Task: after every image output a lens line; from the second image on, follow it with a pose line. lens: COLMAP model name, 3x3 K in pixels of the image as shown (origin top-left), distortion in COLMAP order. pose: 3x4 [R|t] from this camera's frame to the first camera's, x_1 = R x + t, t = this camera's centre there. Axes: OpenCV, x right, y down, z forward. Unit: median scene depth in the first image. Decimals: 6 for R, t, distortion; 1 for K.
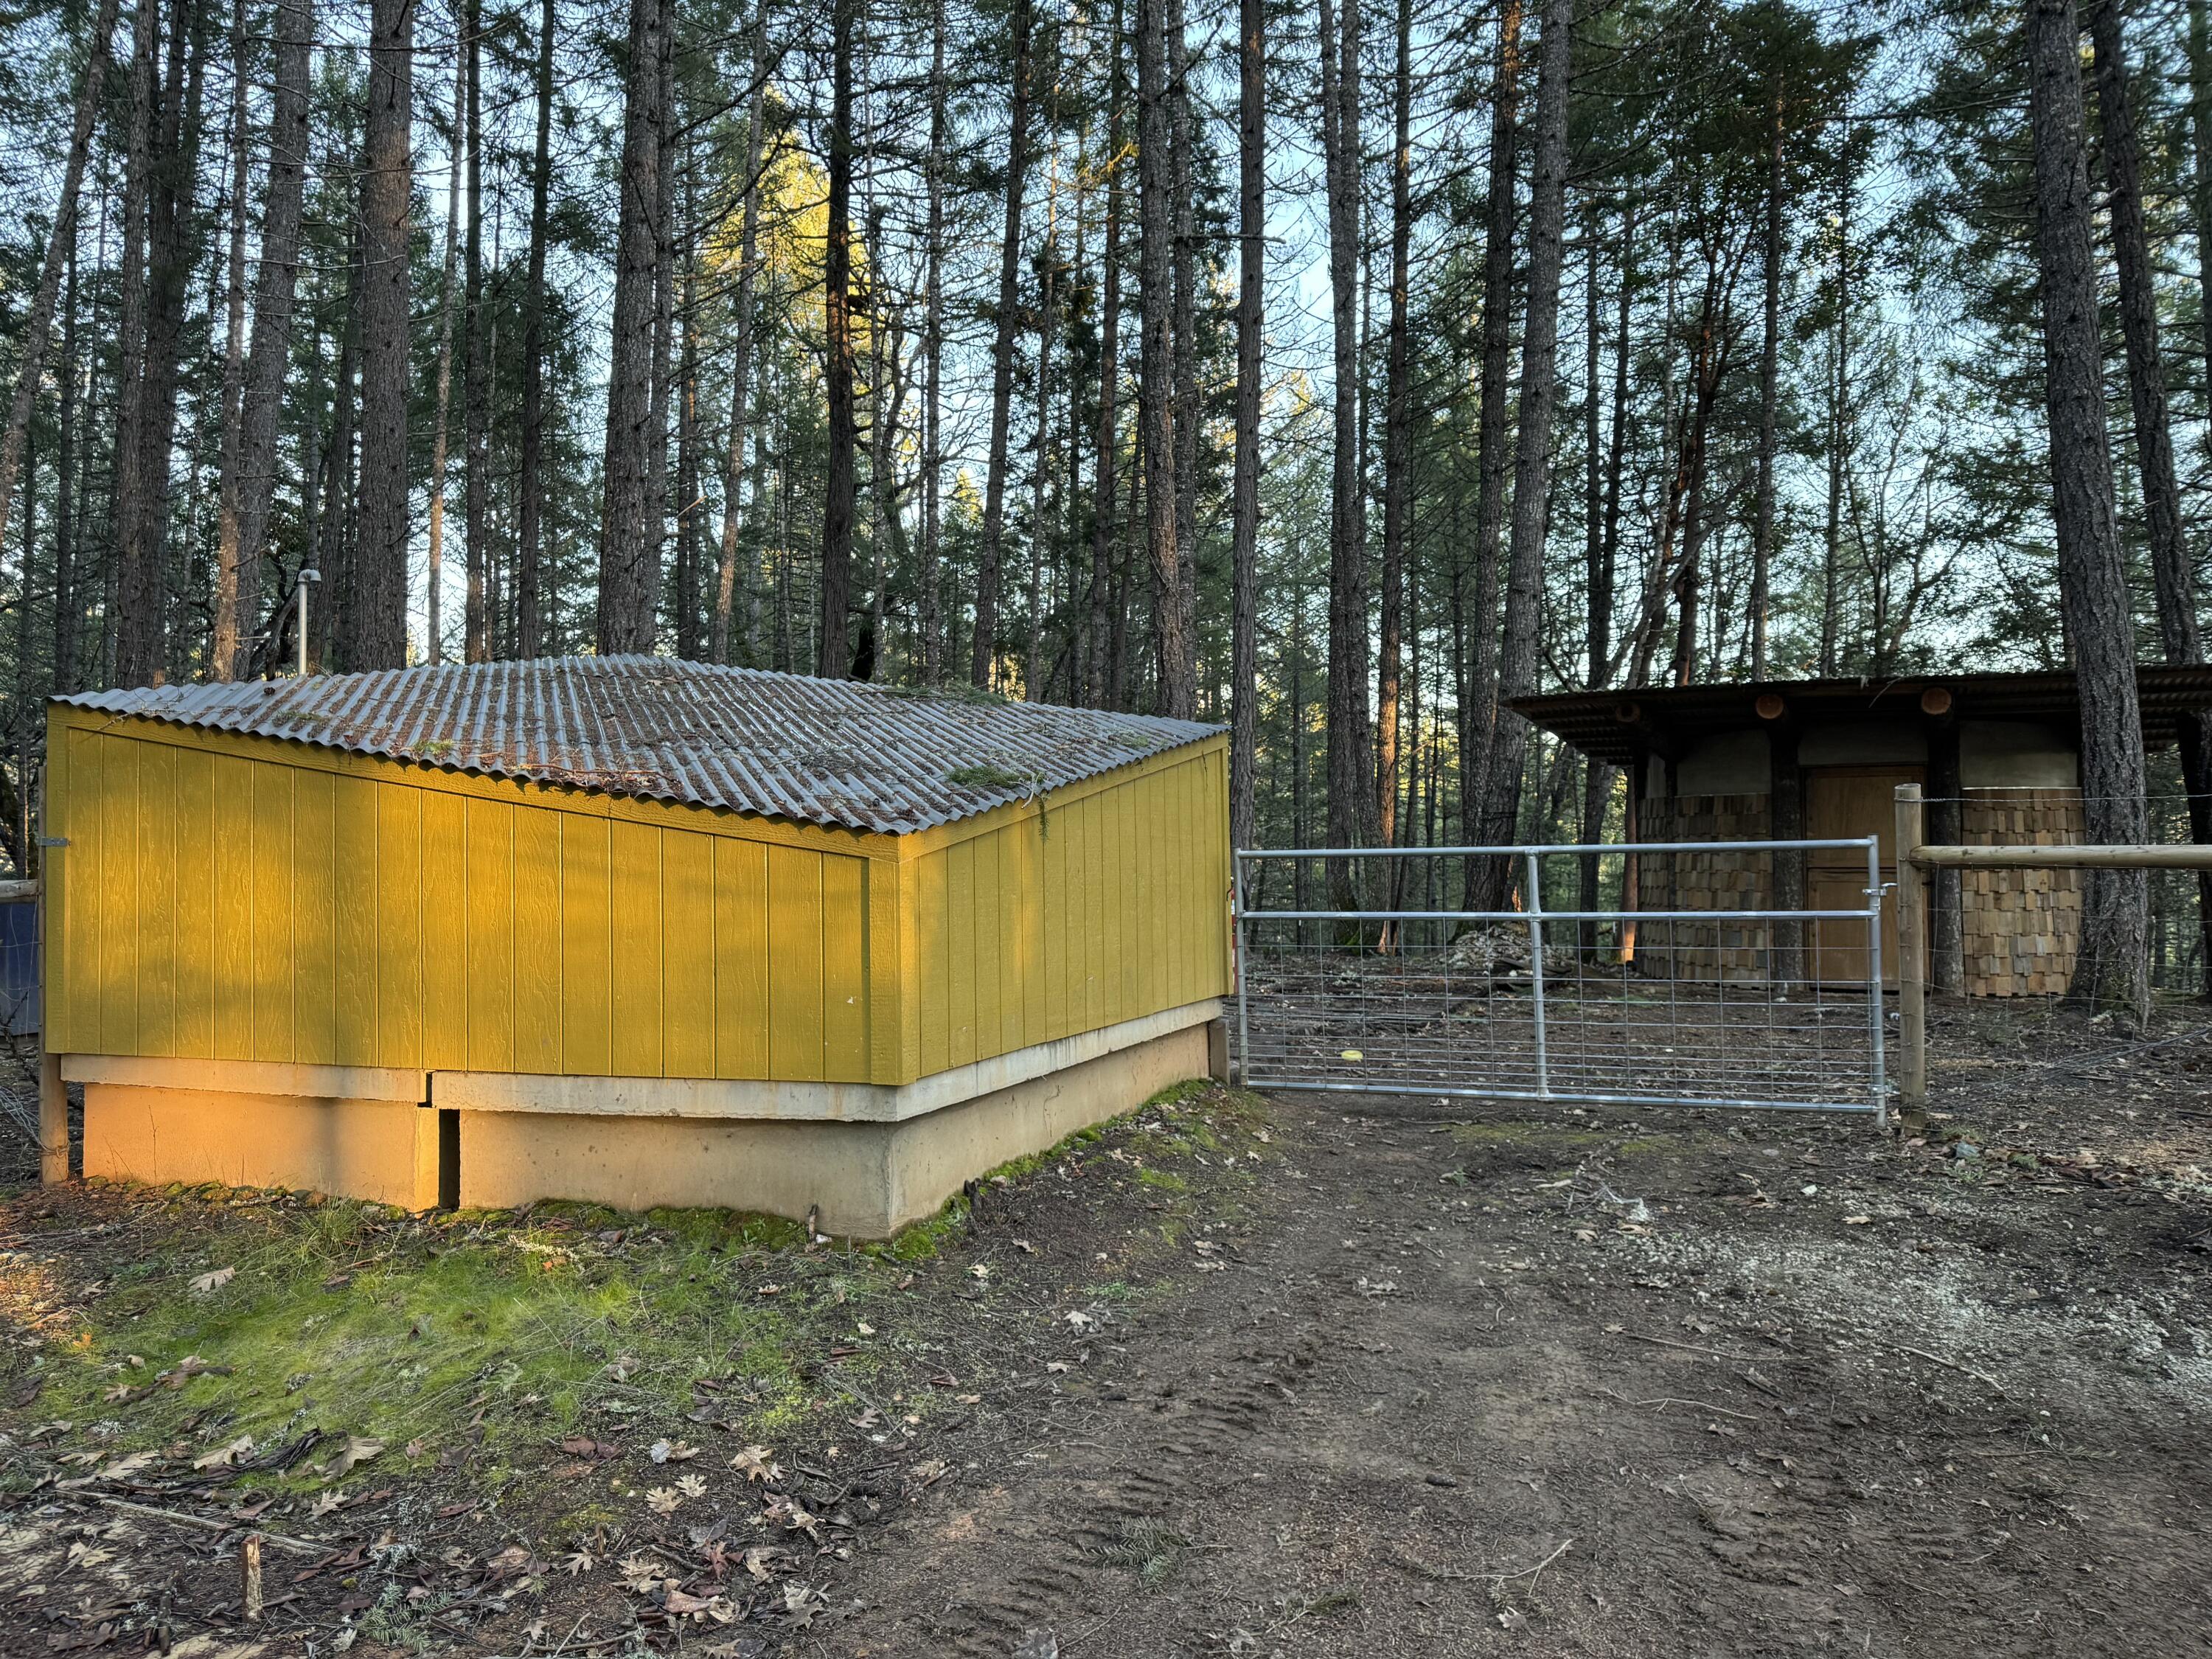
lens RADIAL K [[1642.3, 0, 1106.0], [0, 1642.3, 829.5], [0, 0, 1]] dist [0.004425, 0.002507]
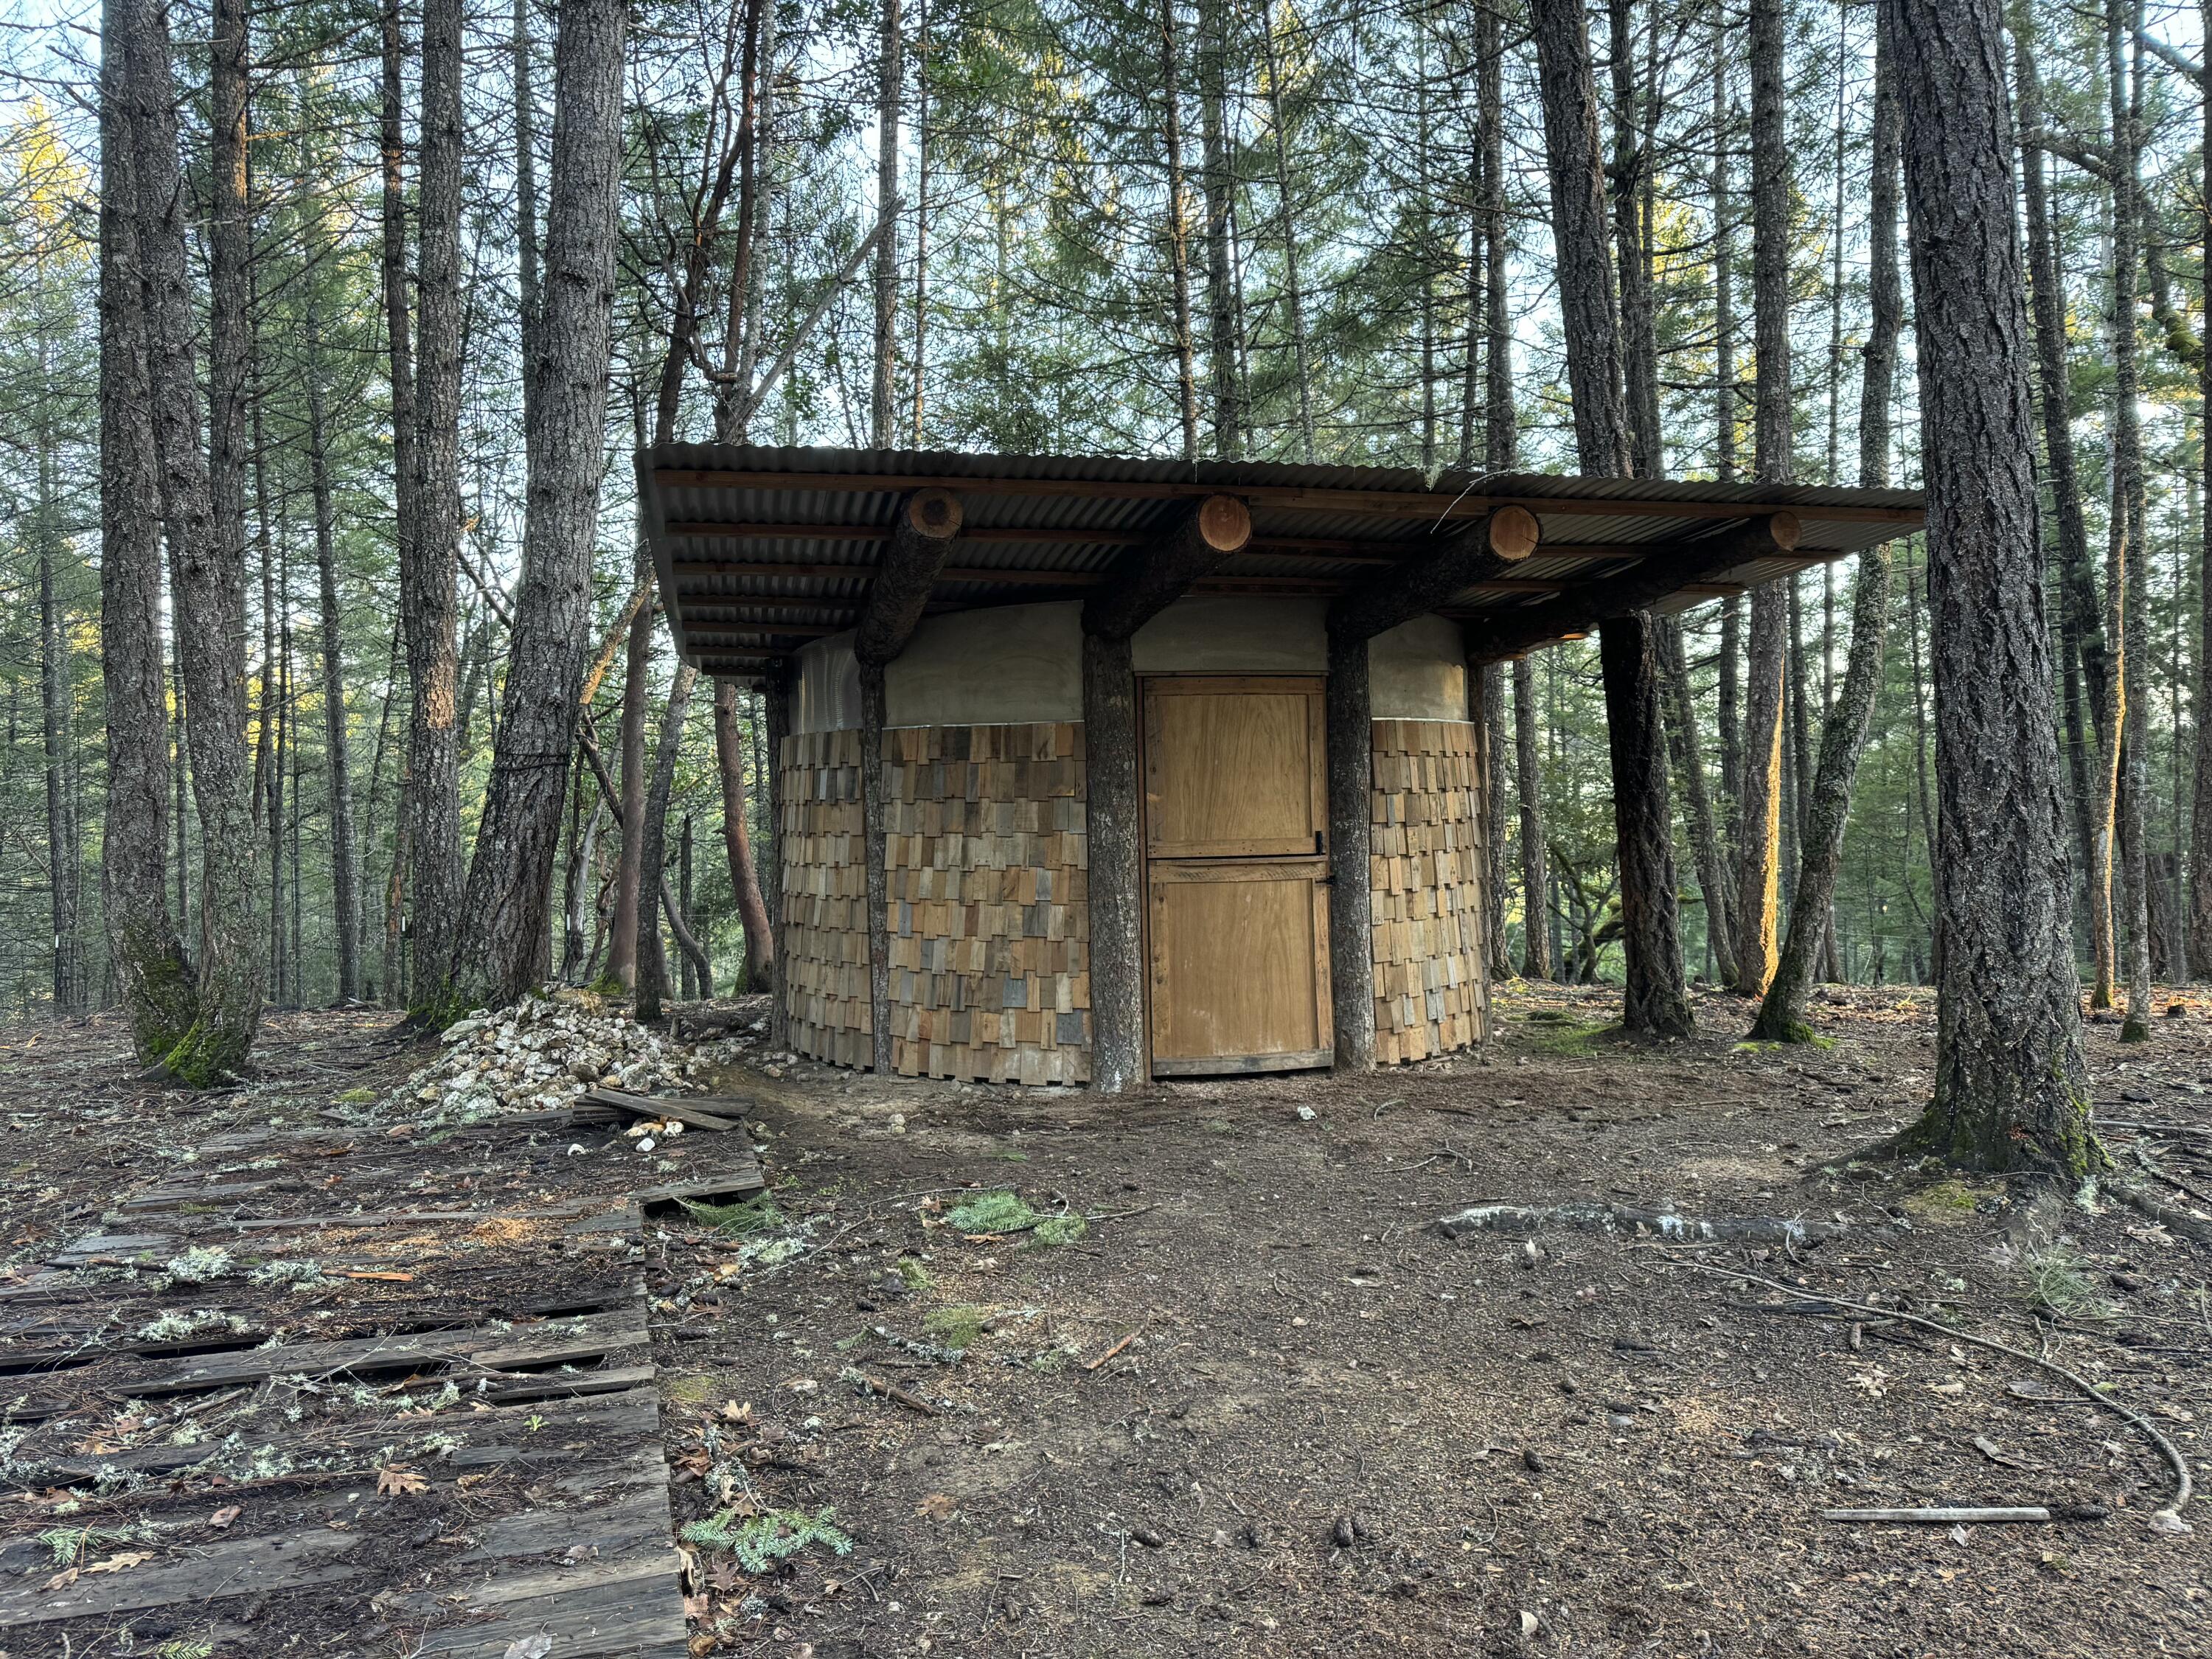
lens RADIAL K [[1642.3, 0, 1106.0], [0, 1642.3, 829.5], [0, 0, 1]] dist [0.004425, 0.002507]
pose [[0.775559, -0.022078, 0.630889, 0.071468], [0.006391, 0.999612, 0.027126, -0.001189], [-0.631242, -0.017006, 0.775399, 0.581390]]
